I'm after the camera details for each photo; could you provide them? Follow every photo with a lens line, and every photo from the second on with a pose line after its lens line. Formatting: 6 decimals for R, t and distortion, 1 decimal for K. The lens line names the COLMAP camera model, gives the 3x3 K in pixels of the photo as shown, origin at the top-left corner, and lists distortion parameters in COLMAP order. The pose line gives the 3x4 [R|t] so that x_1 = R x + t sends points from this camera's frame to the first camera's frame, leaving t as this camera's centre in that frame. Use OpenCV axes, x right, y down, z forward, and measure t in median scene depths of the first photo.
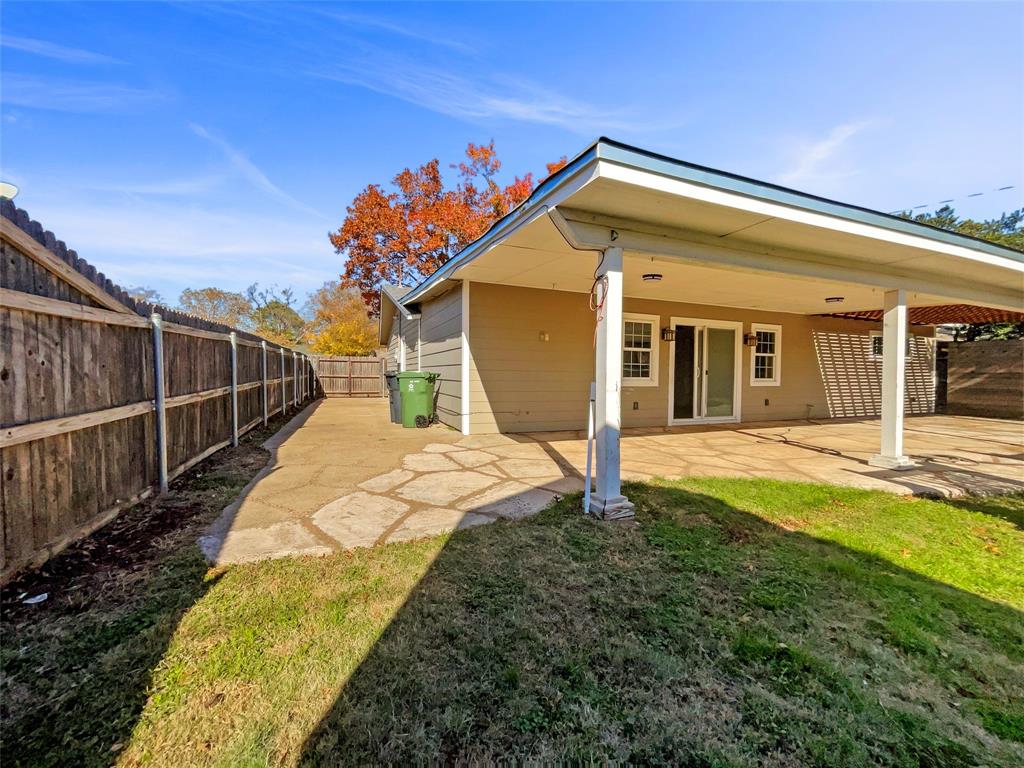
lens RADIAL K [[421.0, 0, 516.8], [0, 421.0, 381.2], [0, 0, 1]] dist [0.000414, 0.012583]
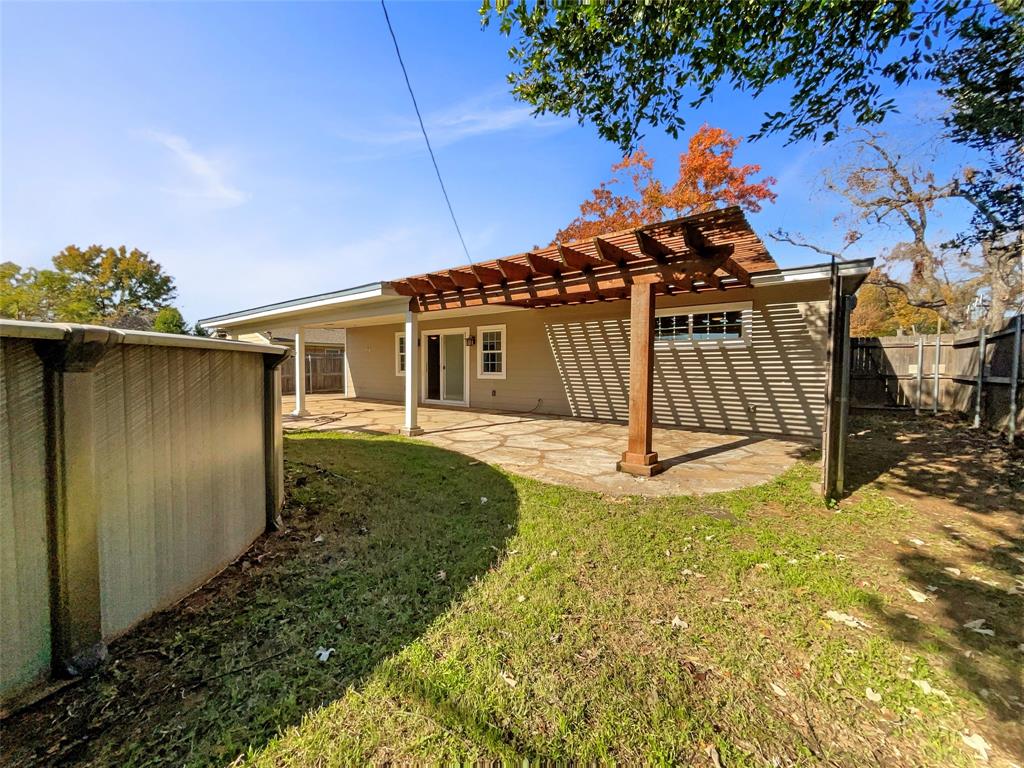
lens RADIAL K [[421.0, 0, 516.8], [0, 421.0, 381.2], [0, 0, 1]] dist [0.000414, 0.012583]
pose [[0.471409, 0.010153, -0.881856, 1.633607], [-0.033381, 0.999423, -0.006337, 0.023178], [0.881283, 0.032425, 0.471476, 0.516323]]
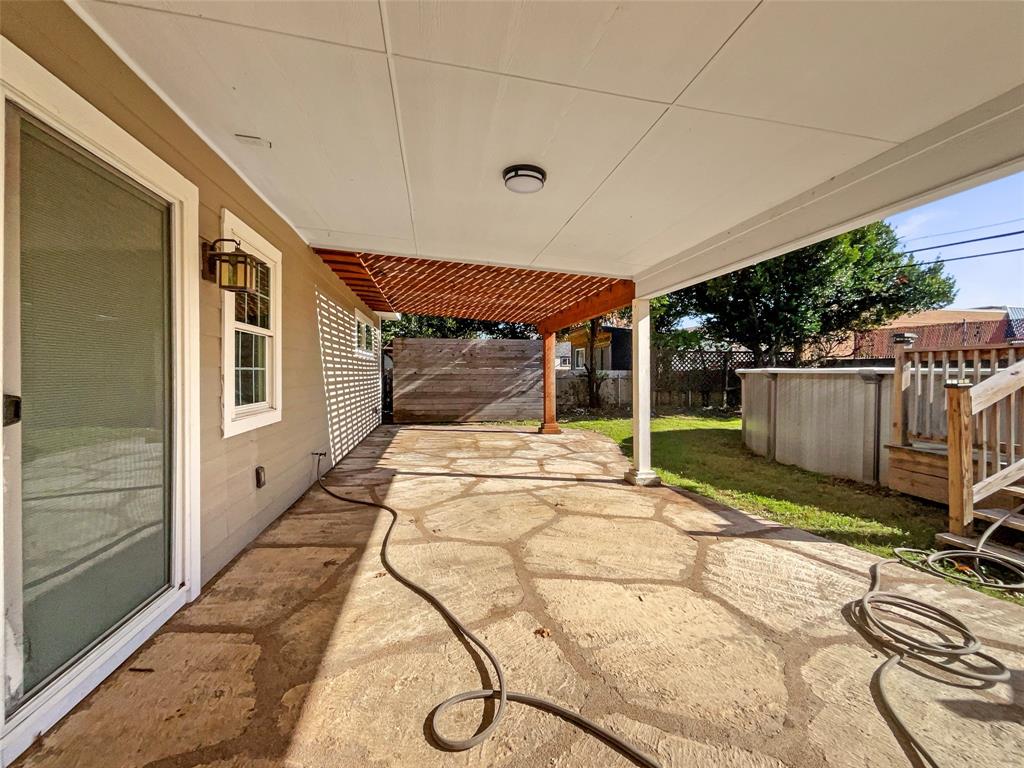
lens RADIAL K [[421.0, 0, 516.8], [0, 421.0, 381.2], [0, 0, 1]] dist [0.000414, 0.012583]
pose [[0.198375, -0.032545, 0.979586, 0.311259], [0.030022, 0.999181, 0.027116, -0.026737], [-0.979666, 0.024030, 0.199190, 0.737482]]
